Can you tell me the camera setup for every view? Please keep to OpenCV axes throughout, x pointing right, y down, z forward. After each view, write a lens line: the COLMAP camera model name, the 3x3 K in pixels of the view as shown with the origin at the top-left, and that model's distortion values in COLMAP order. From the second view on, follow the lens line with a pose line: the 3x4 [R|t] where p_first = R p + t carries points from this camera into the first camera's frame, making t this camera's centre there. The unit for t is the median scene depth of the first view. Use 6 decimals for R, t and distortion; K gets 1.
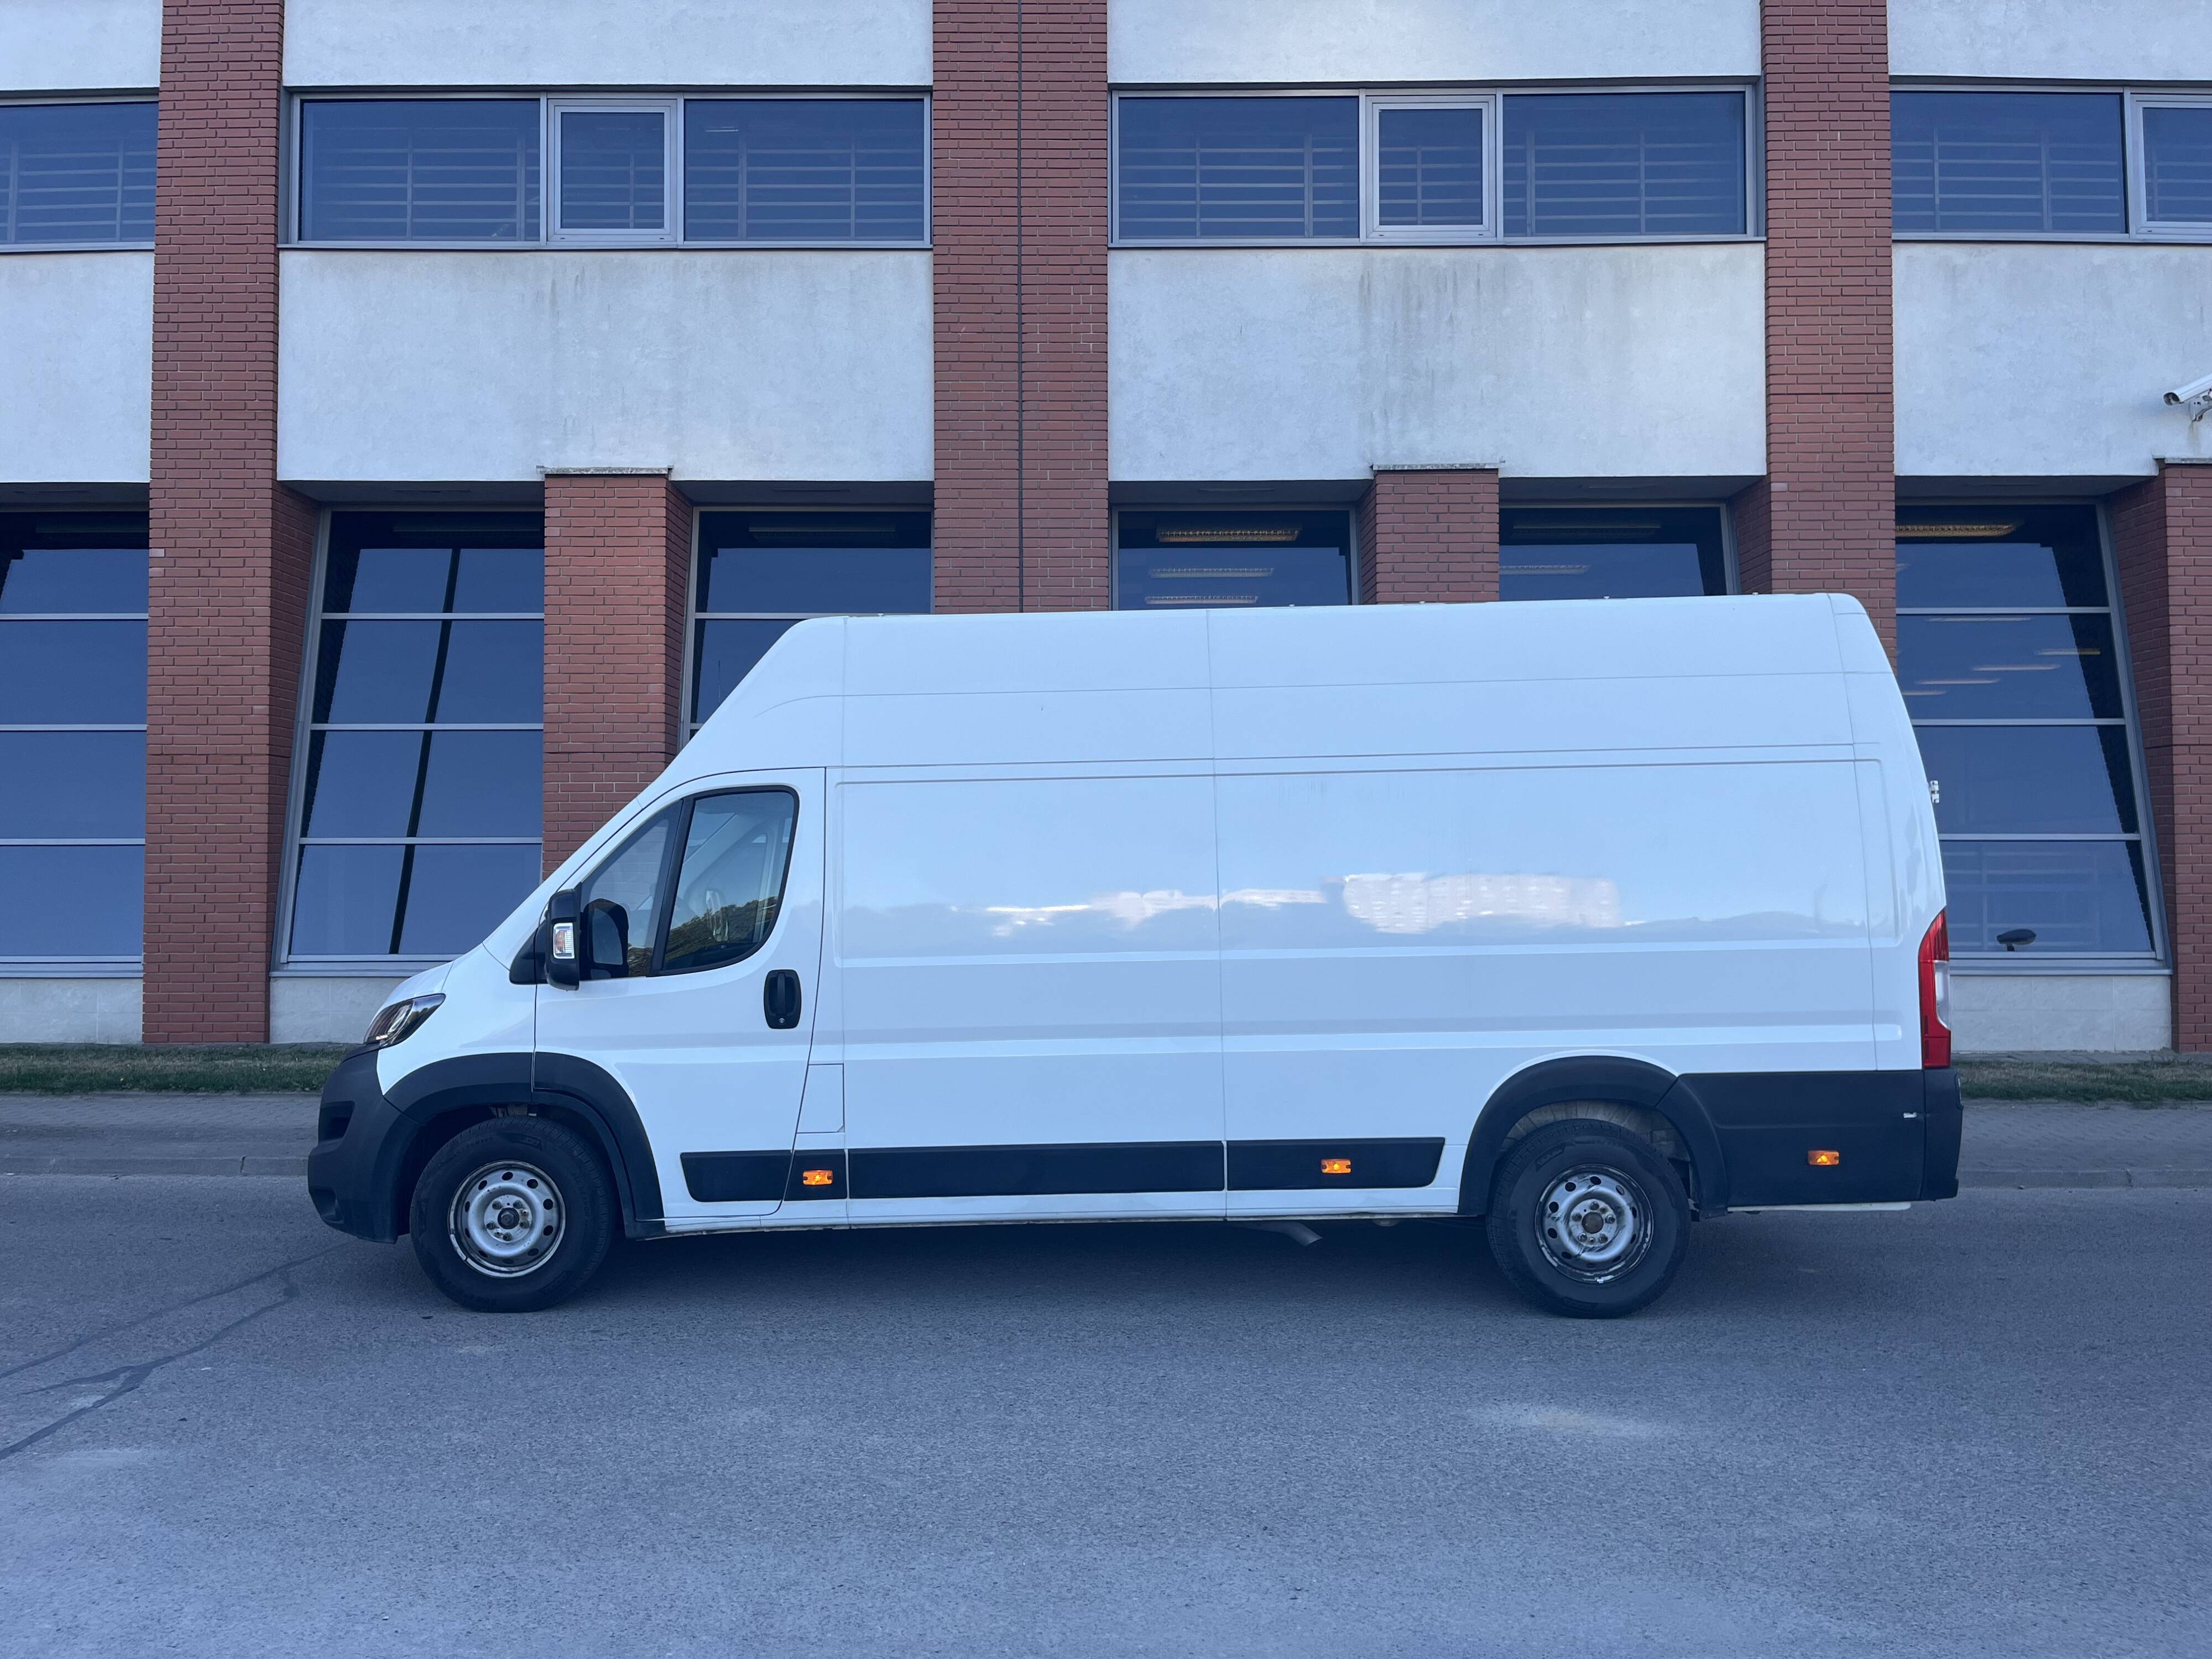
lens RADIAL K [[1642.0, 0, 1062.2], [0, 1642.0, 827.2], [0, 0, 1]] dist [0.038519, -0.063622]
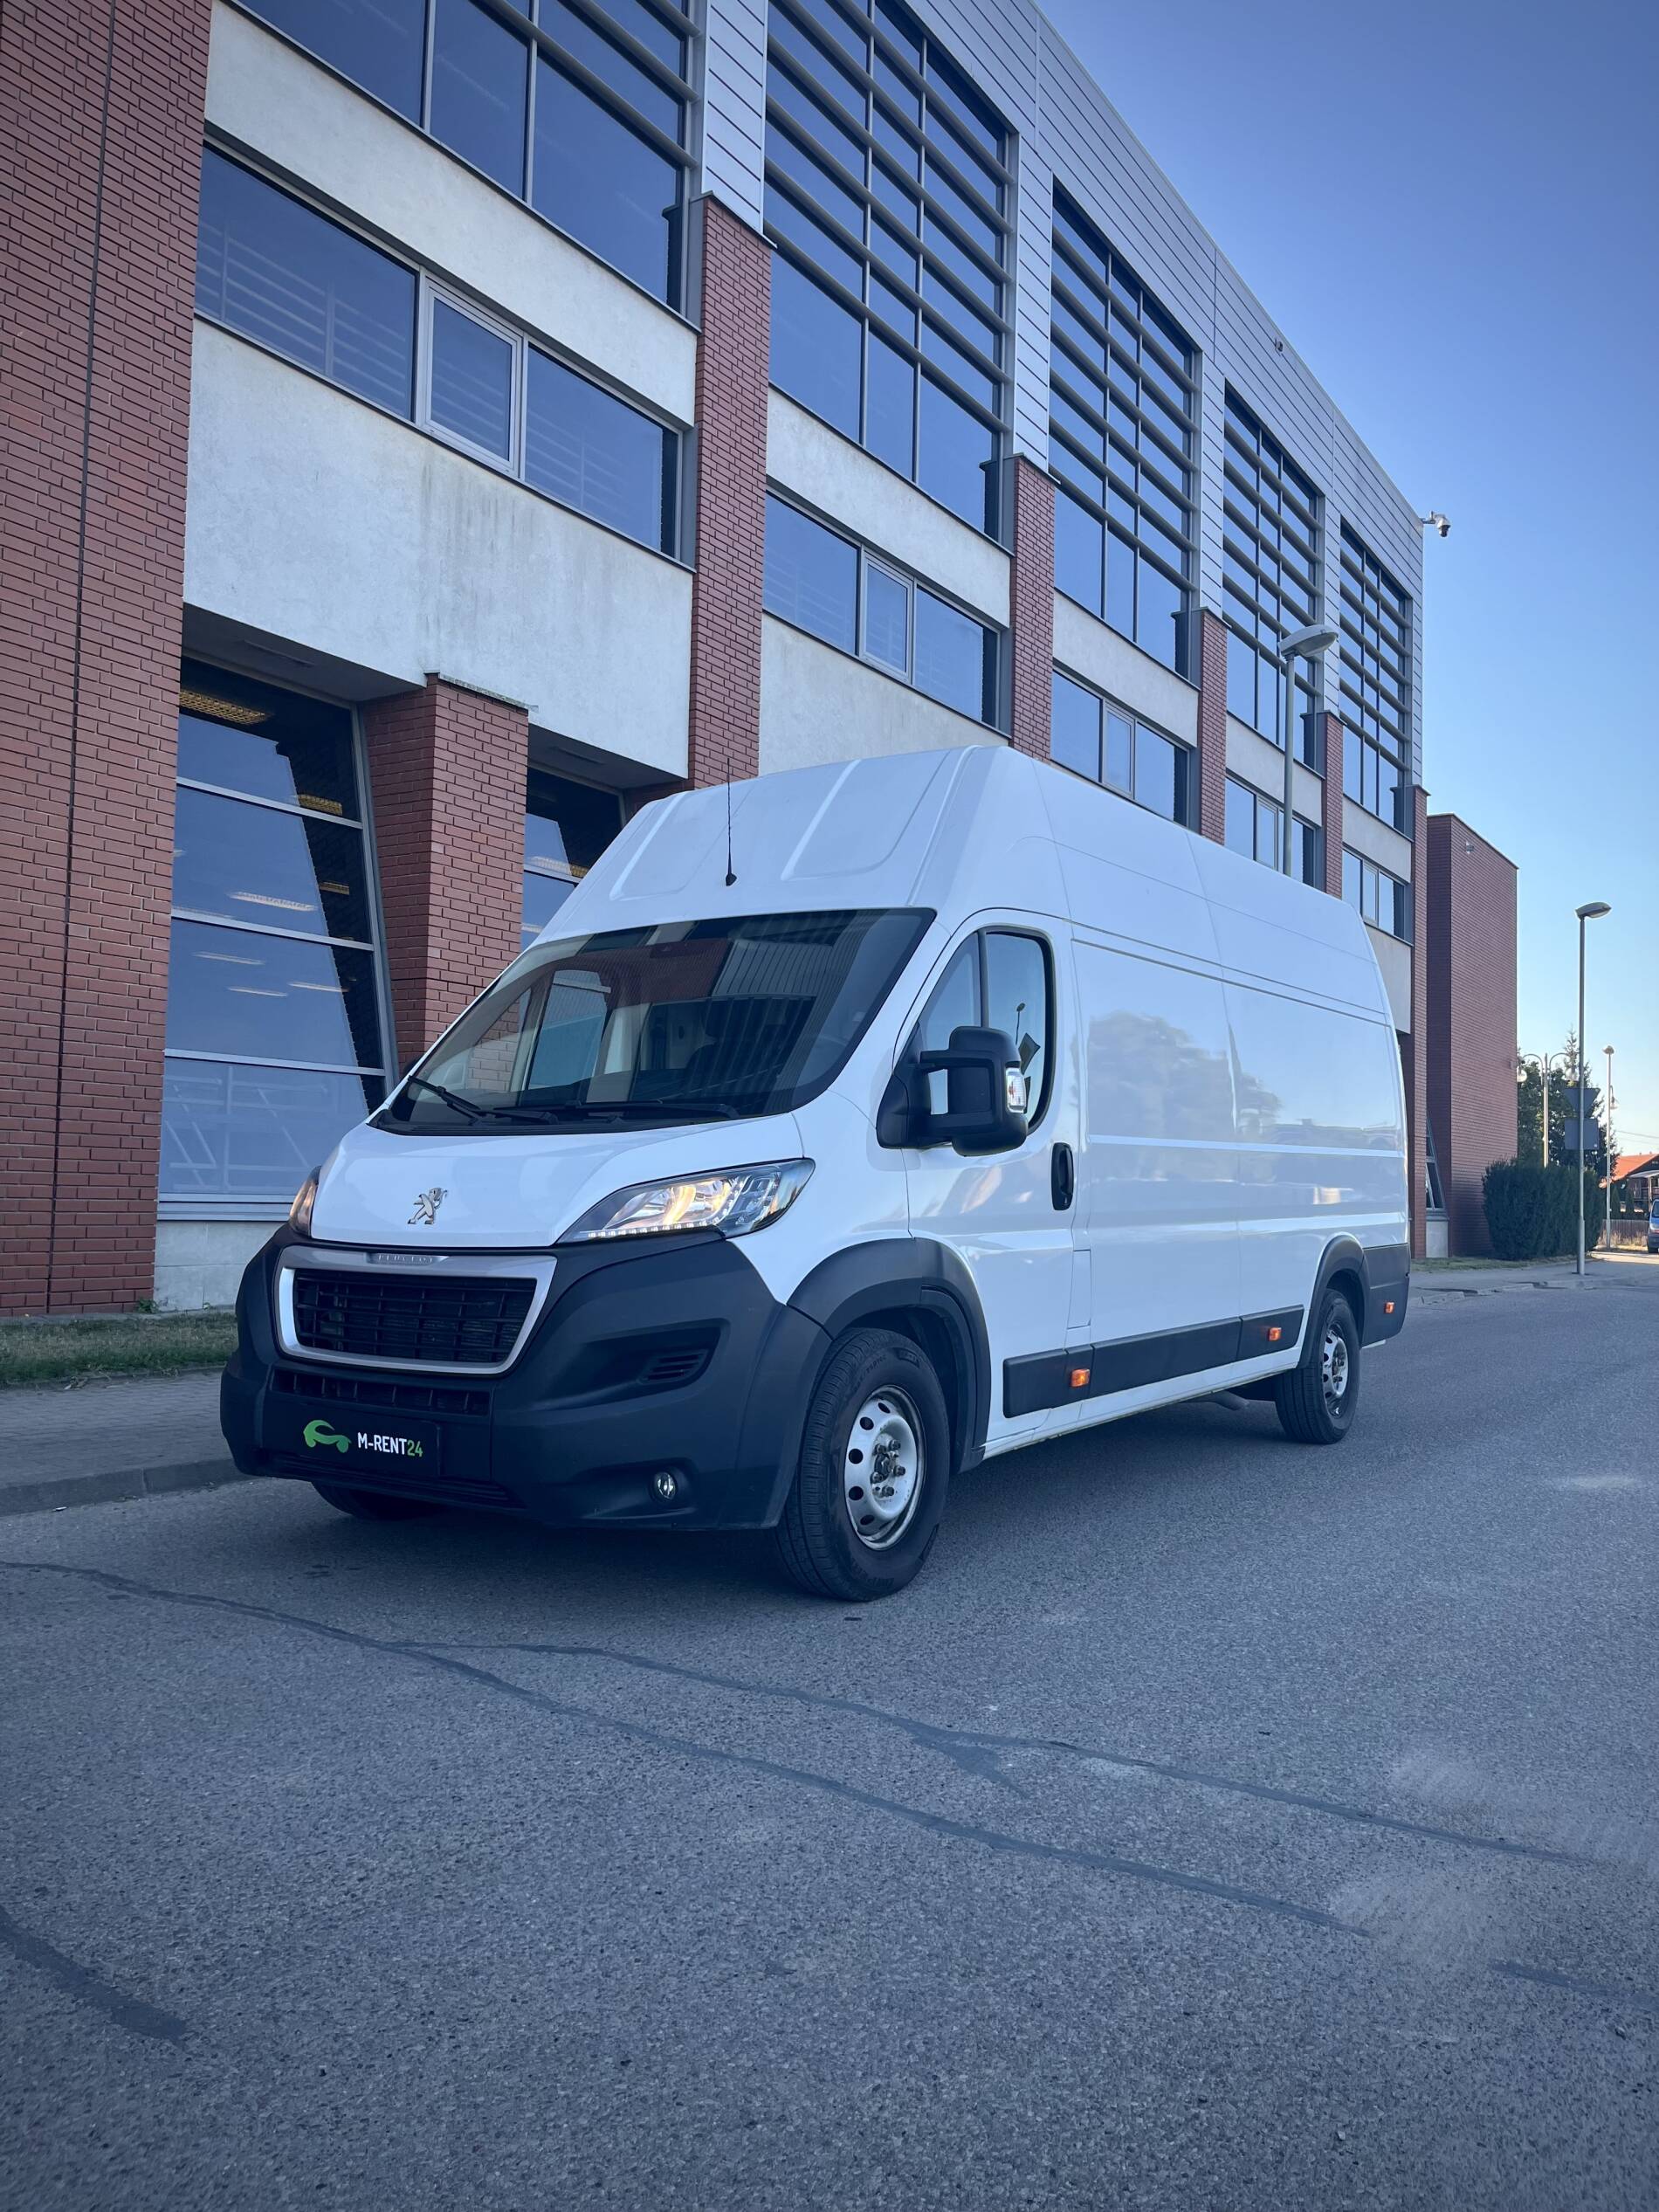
lens RADIAL K [[1641.9, 0, 840.5], [0, 1641.9, 1124.5], [0, 0, 1]] dist [0.038519, -0.063622]
pose [[0.558949, 0.050694, 0.827651, -0.438455], [-0.049625, 0.998385, -0.027638, 0.048845], [-0.827716, -0.025624, 0.560562, 0.278420]]
